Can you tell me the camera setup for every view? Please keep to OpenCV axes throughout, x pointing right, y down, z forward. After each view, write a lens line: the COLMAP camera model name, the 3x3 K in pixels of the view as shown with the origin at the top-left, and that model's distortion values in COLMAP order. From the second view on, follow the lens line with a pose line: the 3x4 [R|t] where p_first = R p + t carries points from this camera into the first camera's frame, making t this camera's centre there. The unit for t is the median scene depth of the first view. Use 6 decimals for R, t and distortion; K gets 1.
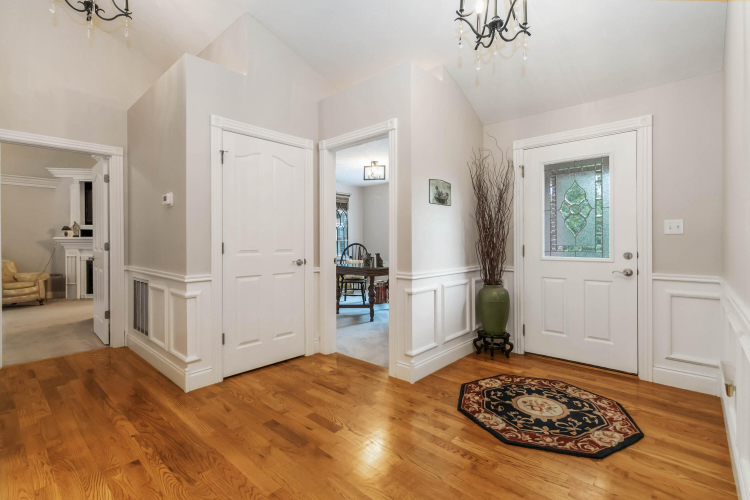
lens RADIAL K [[358.7, 0, 375.2], [0, 358.7, 247.8], [0, 0, 1]] dist [-0.000925, -0.000003]
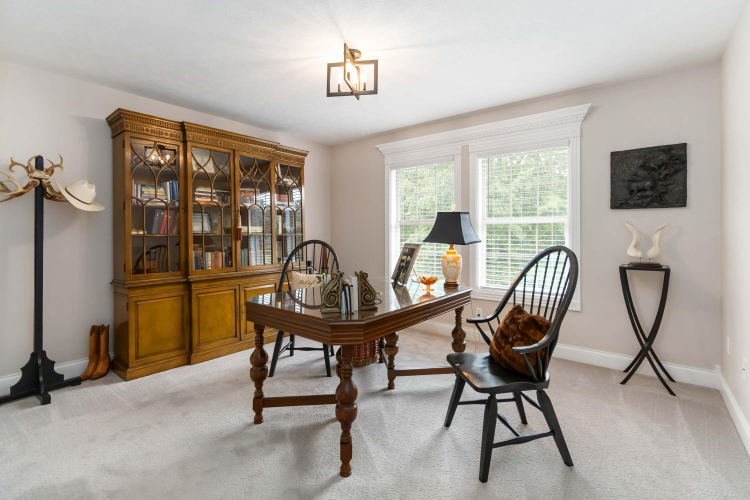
lens RADIAL K [[358.7, 0, 373.6], [0, 358.7, 245.2], [0, 0, 1]] dist [-0.000925, -0.000003]
pose [[0.997716, -0.000382, 0.067543, -0.005358], [-0.000597, 0.999895, 0.014474, -0.016663], [-0.067541, -0.014481, 0.997611, 0.570091]]
